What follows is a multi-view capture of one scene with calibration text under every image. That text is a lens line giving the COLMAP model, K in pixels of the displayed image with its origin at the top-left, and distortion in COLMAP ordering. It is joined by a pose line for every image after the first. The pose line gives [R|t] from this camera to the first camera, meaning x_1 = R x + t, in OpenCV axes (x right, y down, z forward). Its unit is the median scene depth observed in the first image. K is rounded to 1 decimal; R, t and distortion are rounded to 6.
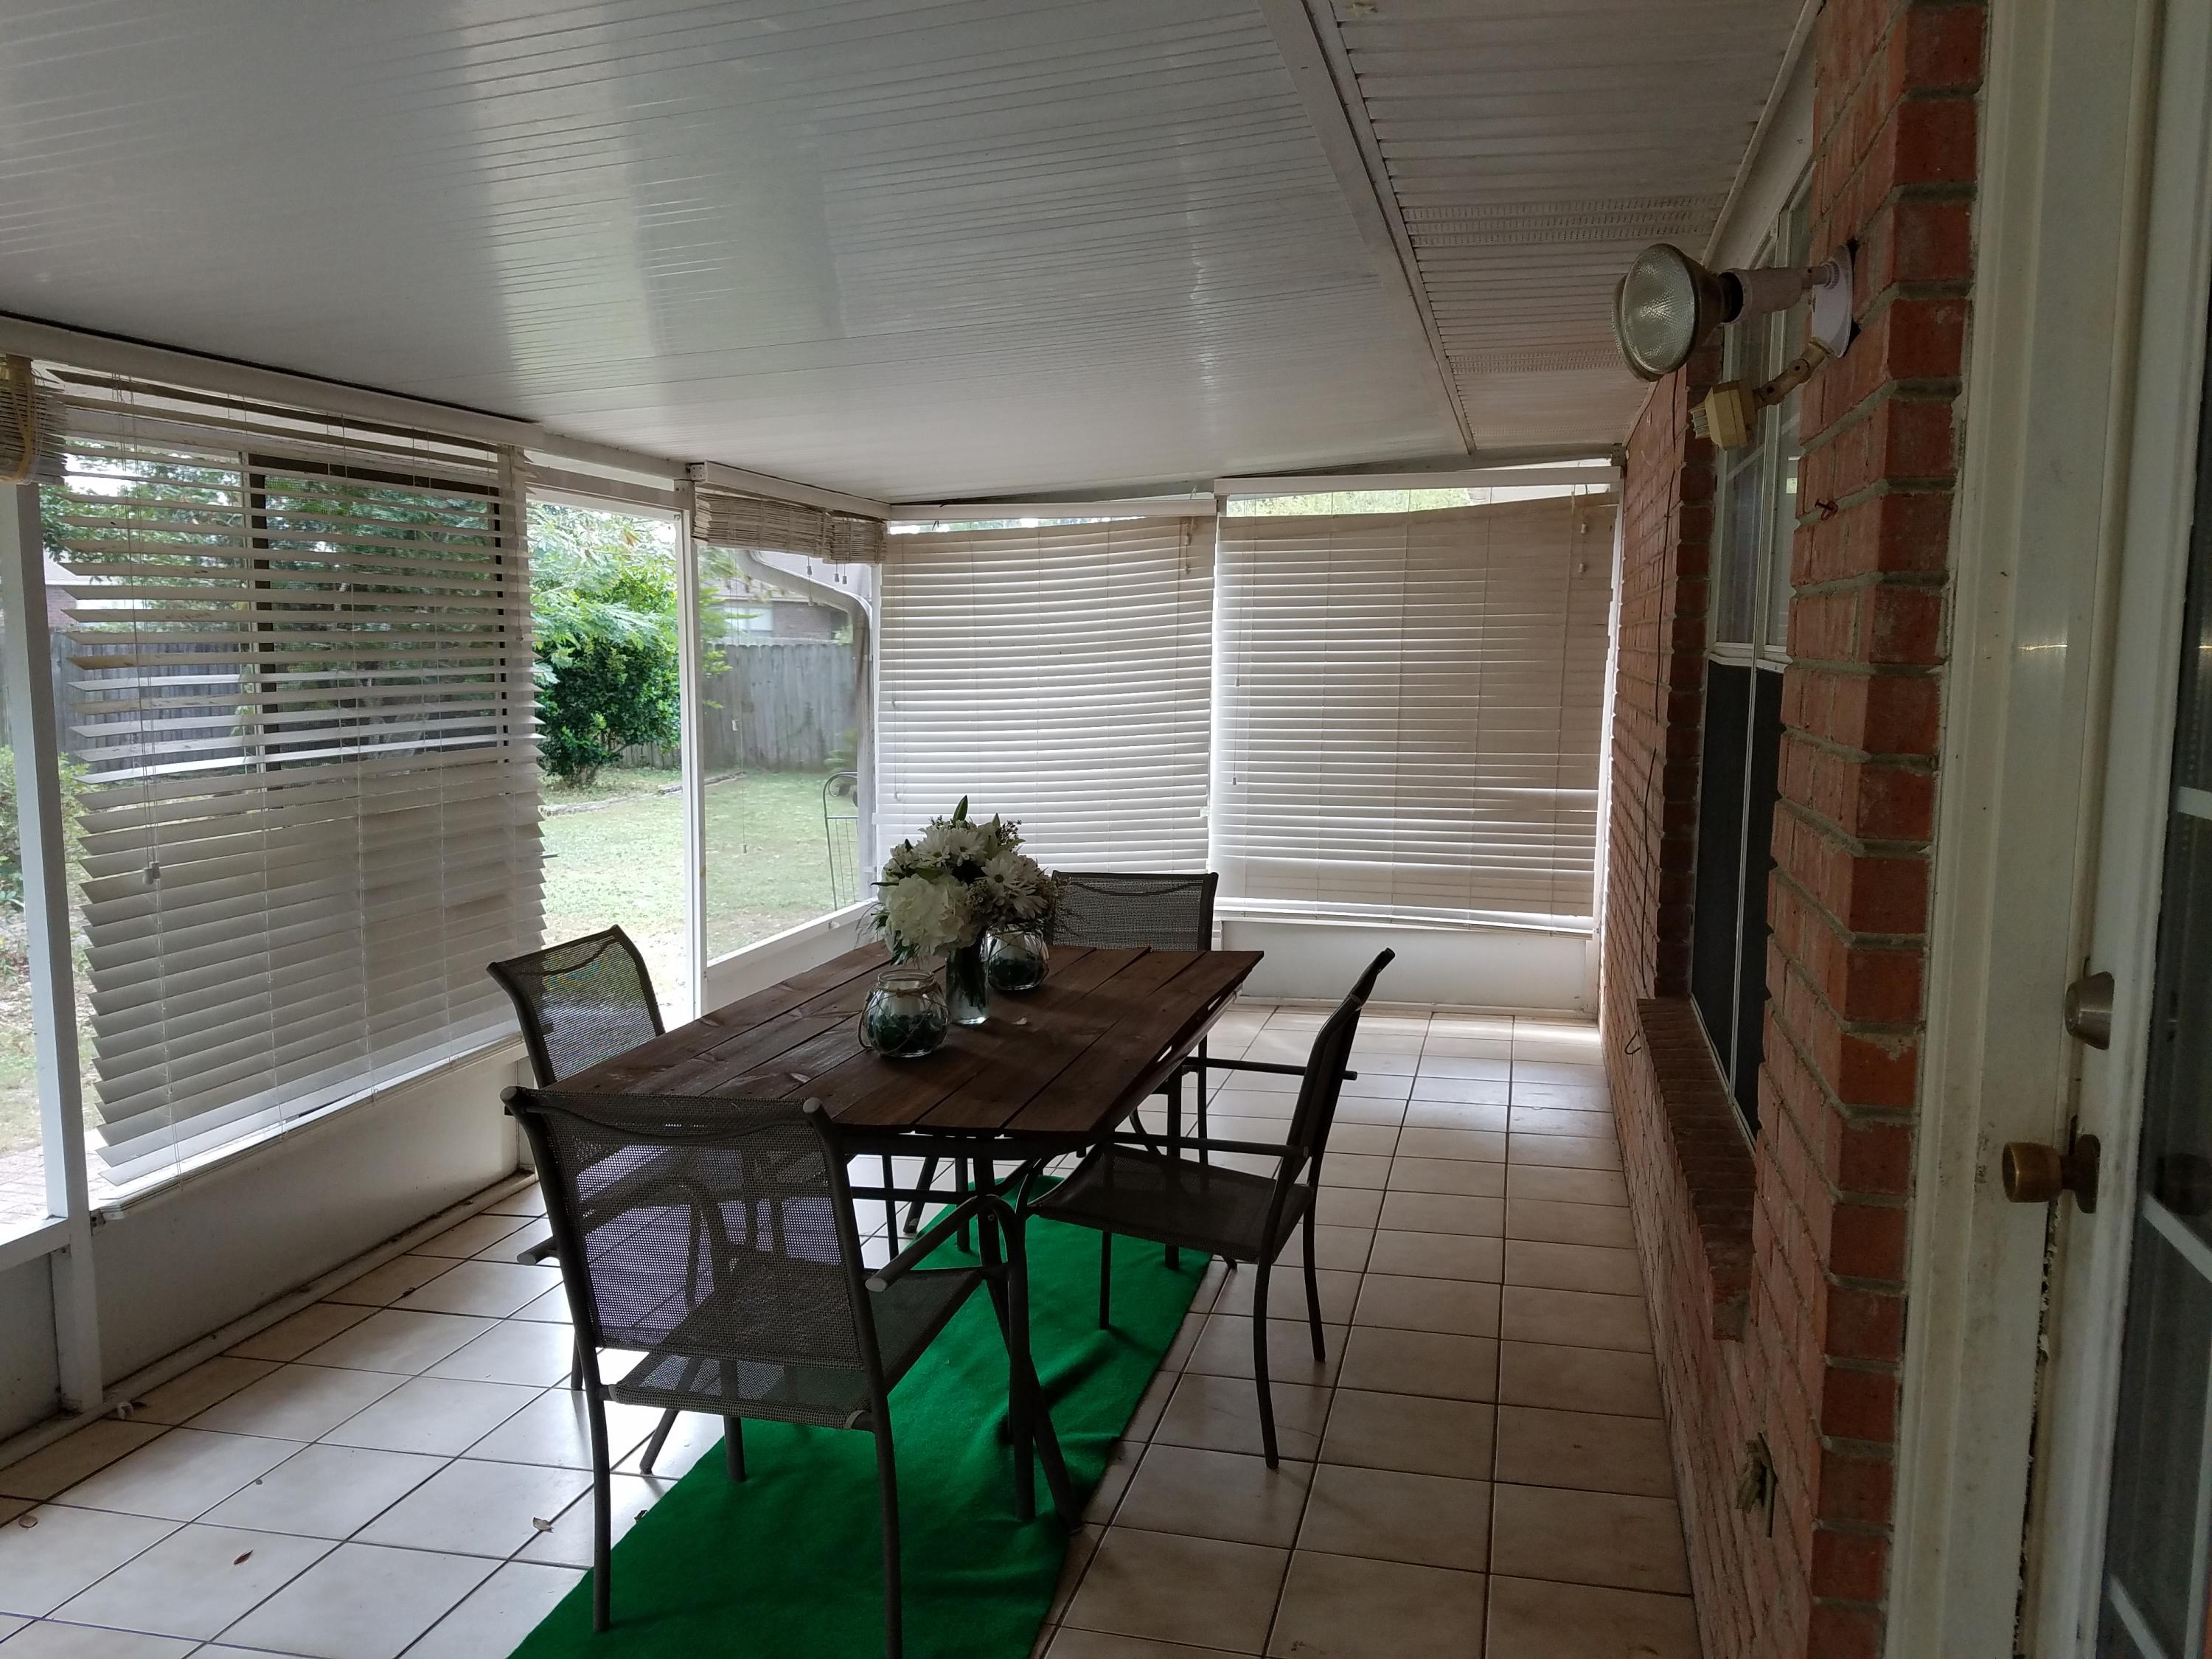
lens RADIAL K [[1650.2, 0, 1074.3], [0, 1650.2, 834.1], [0, 0, 1]] dist [0.231514, -0.407796]
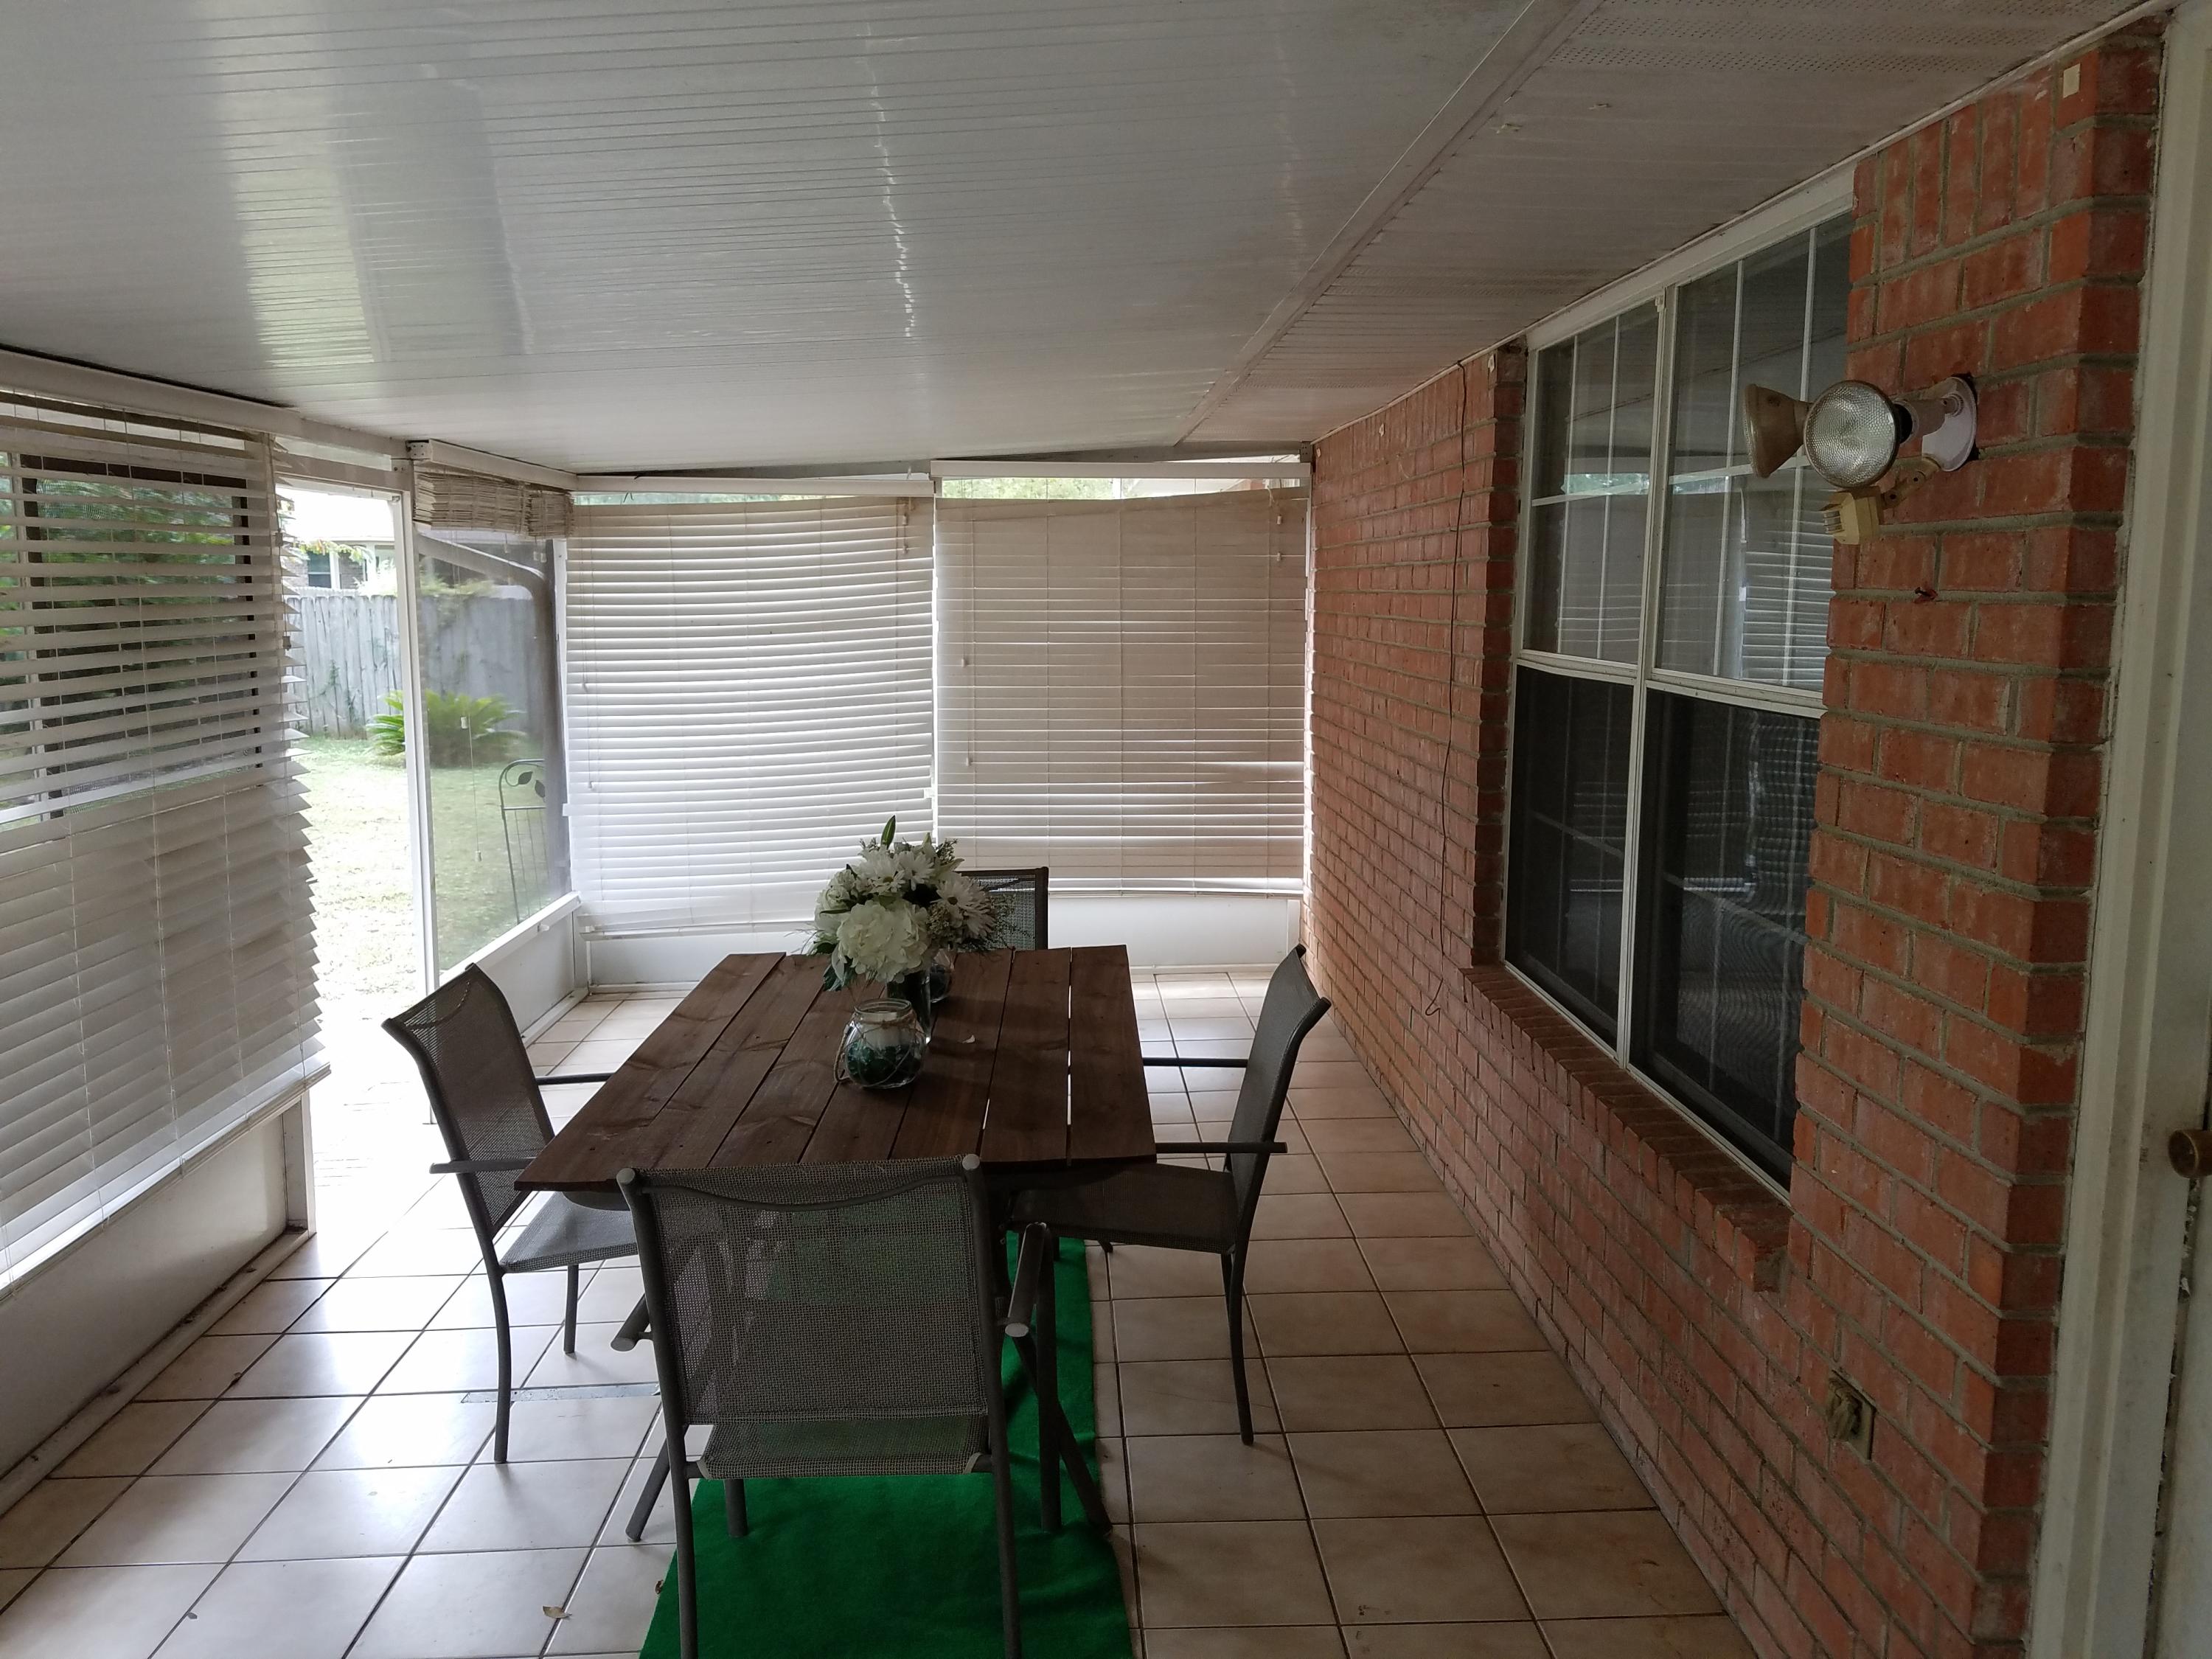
lens RADIAL K [[1674.8, 0, 1035.0], [0, 1674.8, 799.8], [0, 0, 1]] dist [0.143337, -0.211622]
pose [[0.961013, -0.038056, 0.273873, -0.228963], [0.033779, 0.999223, 0.020315, -0.044378], [-0.274433, -0.010271, 0.961551, 0.009706]]
